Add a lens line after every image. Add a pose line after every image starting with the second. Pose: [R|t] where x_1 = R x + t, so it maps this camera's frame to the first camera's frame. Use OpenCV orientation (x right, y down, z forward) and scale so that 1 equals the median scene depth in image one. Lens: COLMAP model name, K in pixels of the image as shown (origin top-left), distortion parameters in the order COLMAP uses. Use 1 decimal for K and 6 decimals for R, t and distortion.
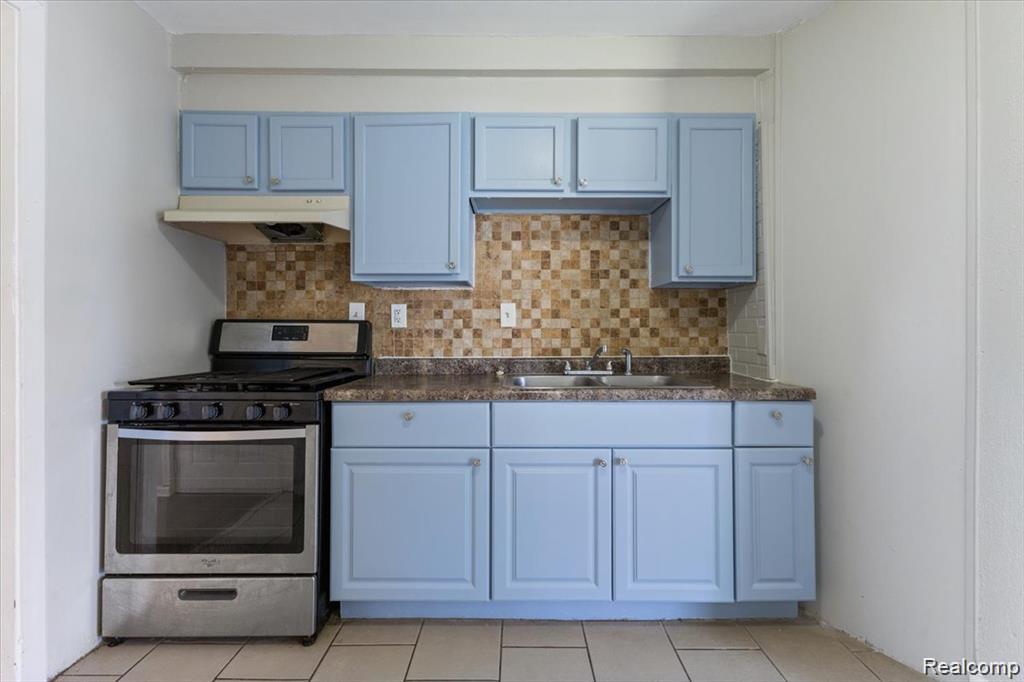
lens RADIAL K [[455.7, 0, 515.4], [0, 455.7, 324.3], [0, 0, 1]] dist [0.011715, -0.000484]
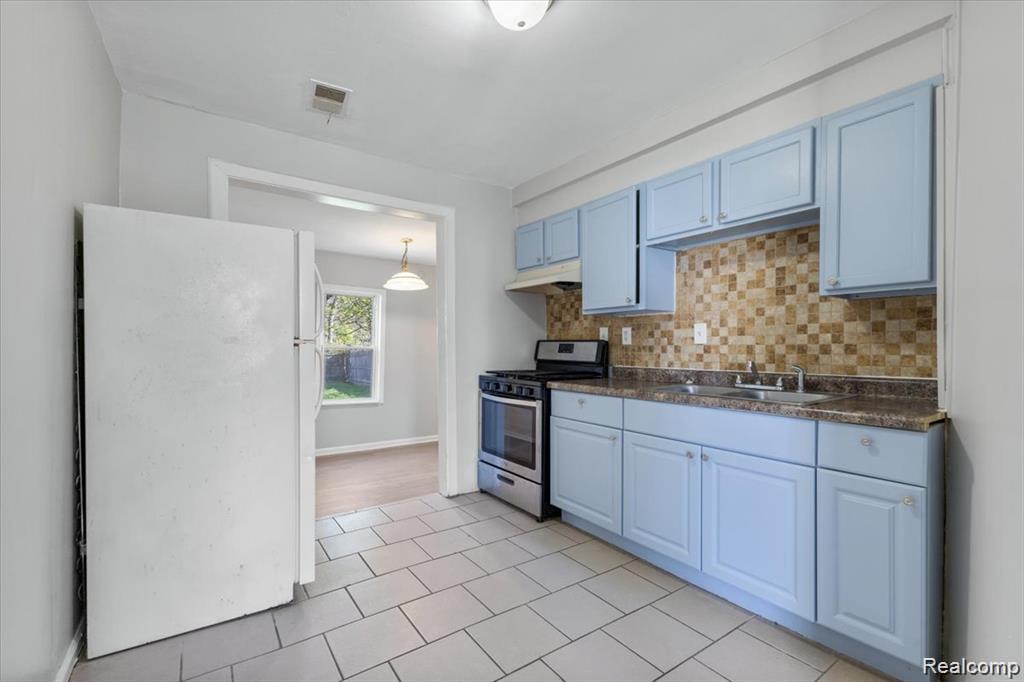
lens RADIAL K [[455.7, 0, 512.3], [0, 455.7, 346.5], [0, 0, 1]] dist [0.011715, -0.000484]
pose [[0.573279, 0.000760, -0.819360, 0.747204], [0.013343, 0.999858, 0.010264, -0.006185], [0.819251, -0.016817, 0.573188, -0.073701]]
